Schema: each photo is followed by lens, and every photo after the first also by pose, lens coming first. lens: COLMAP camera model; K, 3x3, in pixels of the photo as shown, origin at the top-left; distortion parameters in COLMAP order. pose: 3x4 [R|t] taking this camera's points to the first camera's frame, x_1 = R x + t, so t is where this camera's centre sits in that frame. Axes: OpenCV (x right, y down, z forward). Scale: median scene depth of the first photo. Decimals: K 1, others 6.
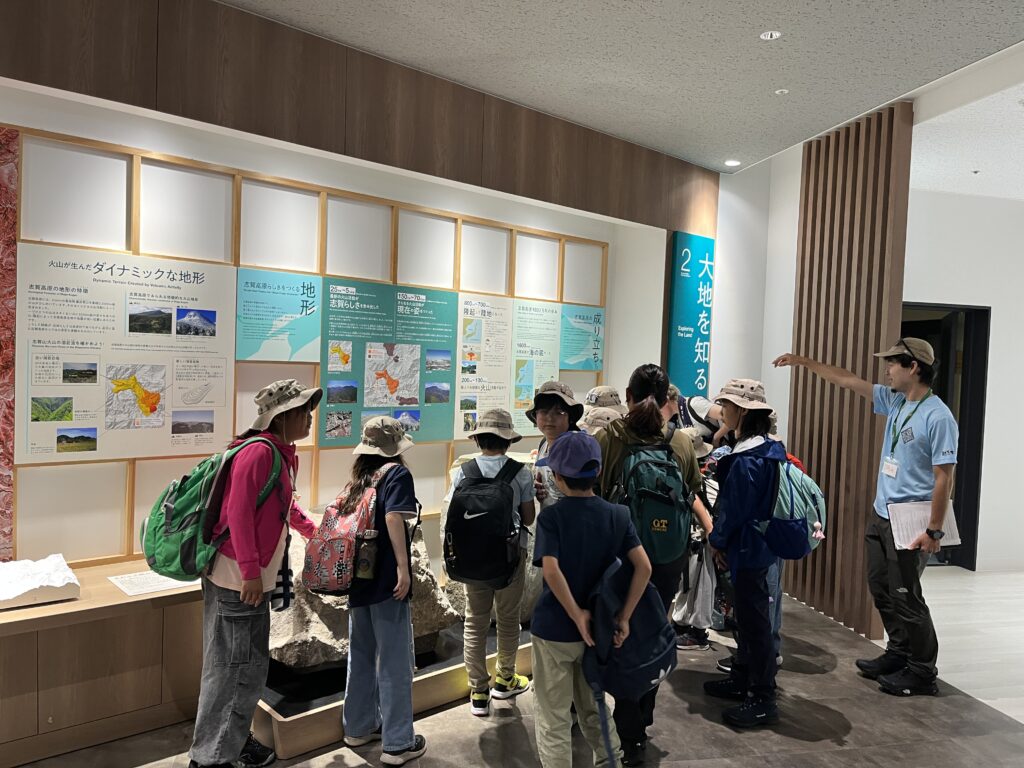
lens RADIAL K [[780.5, 0, 511.8], [0, 780.5, 384.0], [0, 0, 1]] dist [0.052821, -0.030368]
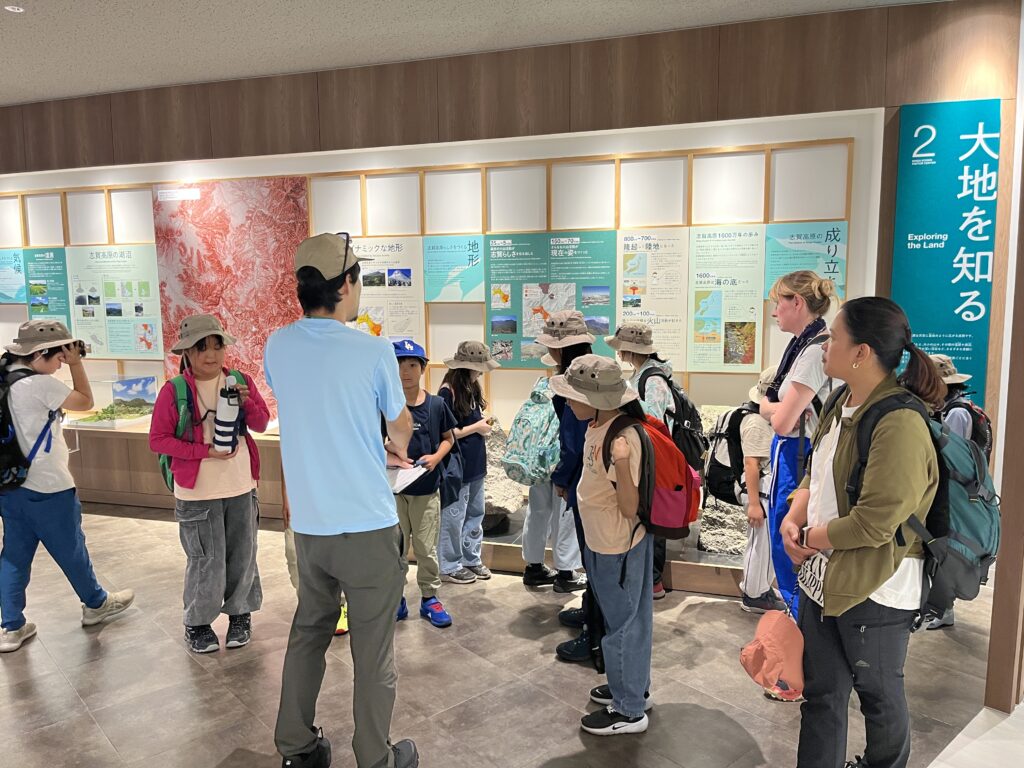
lens RADIAL K [[780.5, 0, 510.0], [0, 780.5, 387.8], [0, 0, 1]] dist [0.052821, -0.030368]
pose [[0.499486, 0.065205, -0.863865, 0.808709], [0.003720, 0.996993, 0.077404, 0.013212], [0.866314, -0.041876, 0.497741, 0.347921]]
